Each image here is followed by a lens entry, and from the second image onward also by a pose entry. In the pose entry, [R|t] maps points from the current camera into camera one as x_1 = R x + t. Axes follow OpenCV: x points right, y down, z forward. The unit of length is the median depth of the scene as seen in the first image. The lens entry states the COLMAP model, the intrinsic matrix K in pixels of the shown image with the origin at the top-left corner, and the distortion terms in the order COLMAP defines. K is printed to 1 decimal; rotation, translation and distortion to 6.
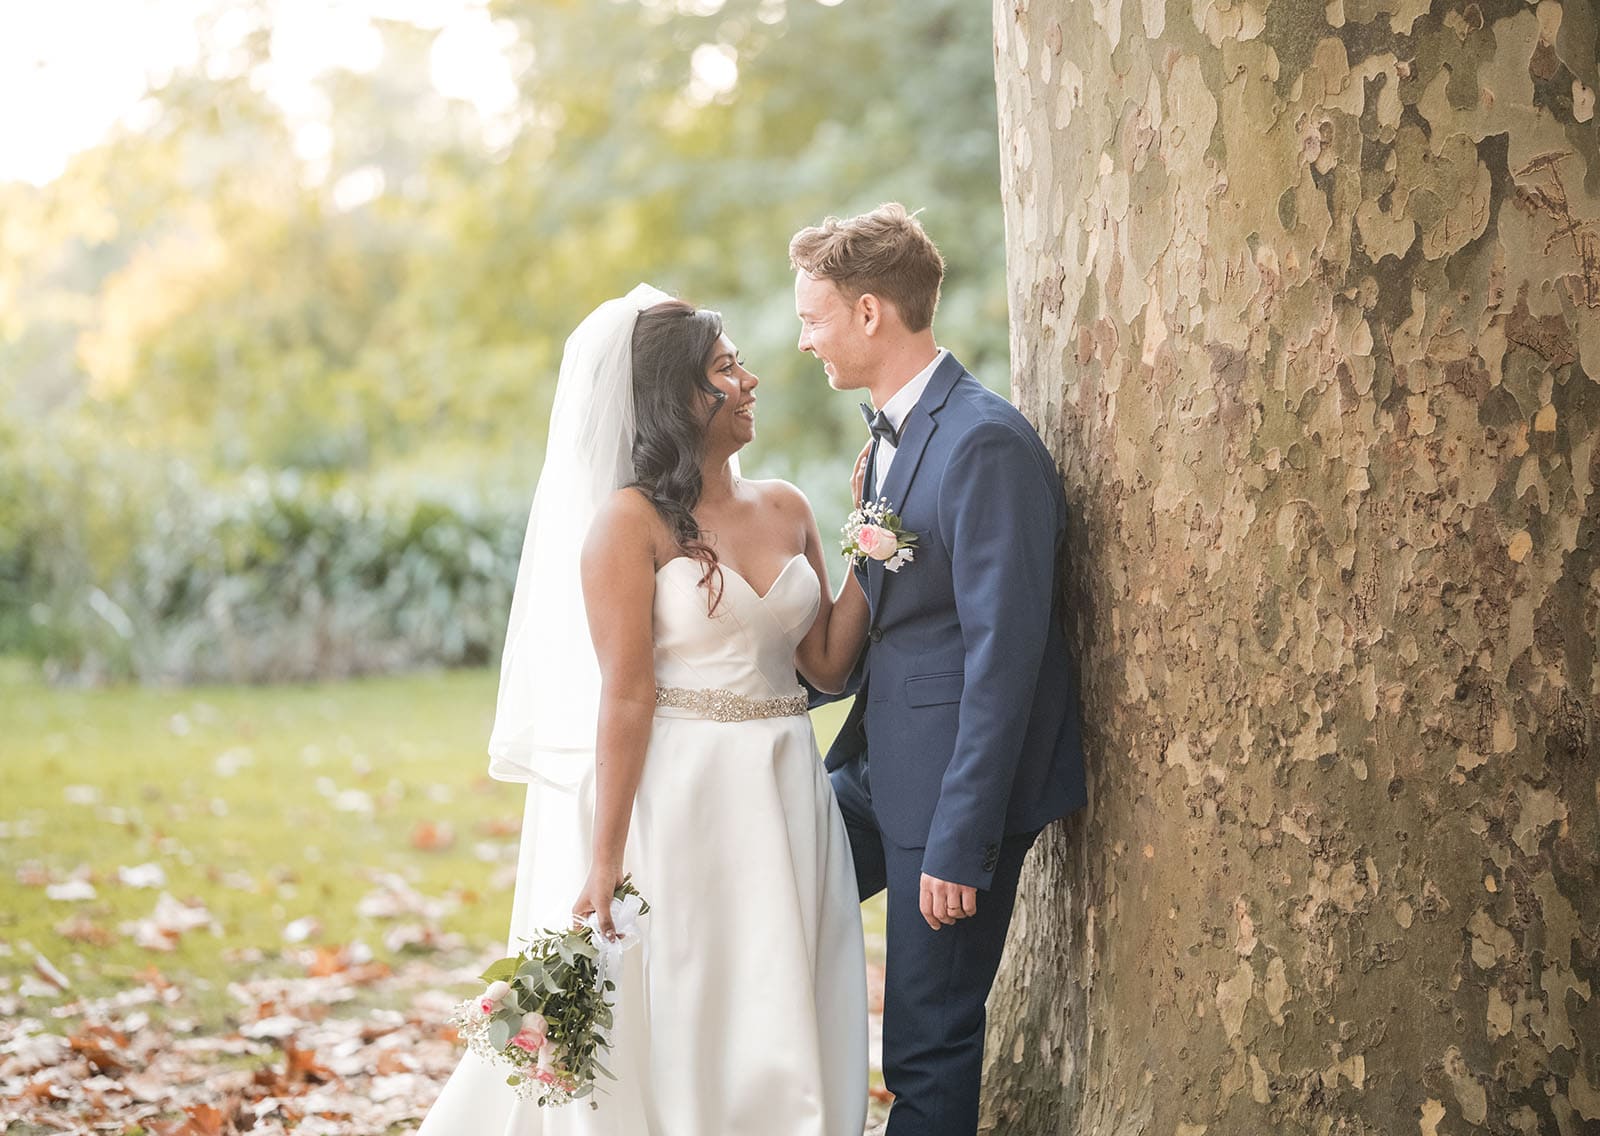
lens RADIAL K [[4944.8, 0, 805.7], [0, 4944.8, 566.8], [0, 0, 1]] dist [0.036450, 0.000000]
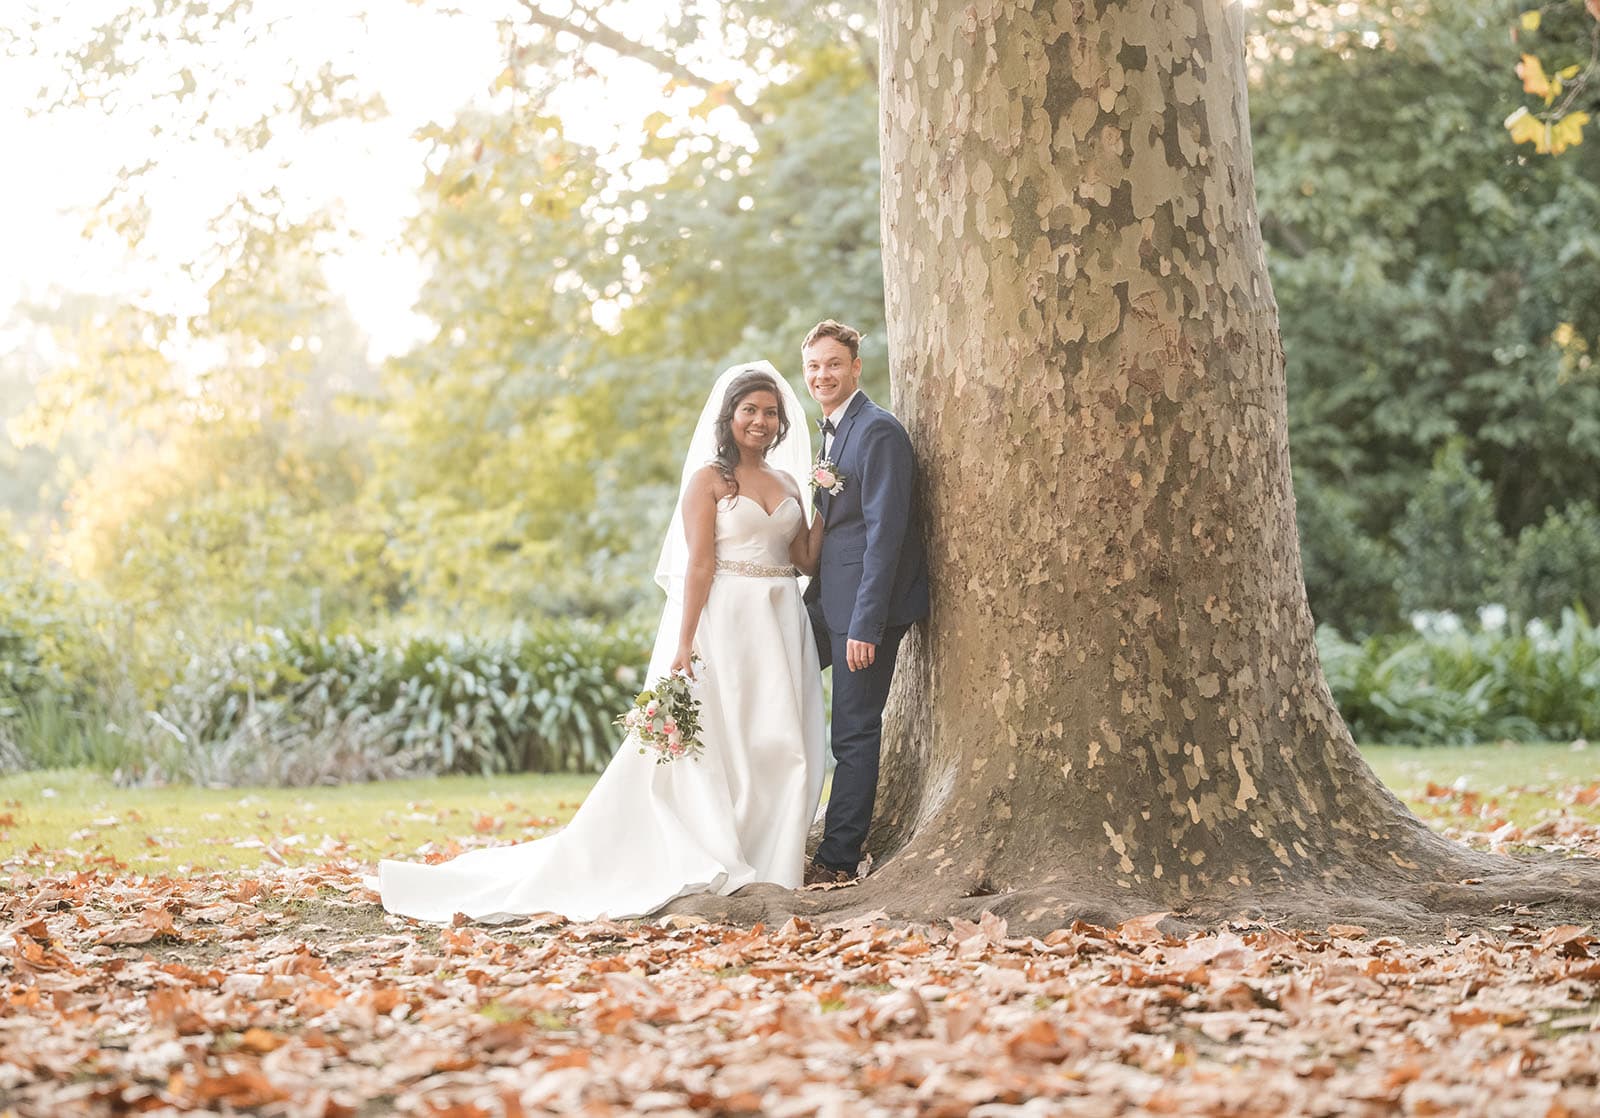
lens RADIAL K [[4790.5, 0, 795.9], [0, 4790.5, 559.5], [0, 0, 1]] dist [0.078025, 0.000000]
pose [[0.999829, -0.009483, 0.015887, -0.030148], [0.010148, 0.999053, -0.042302, 0.111880], [-0.015471, 0.042456, 0.998979, -0.995694]]
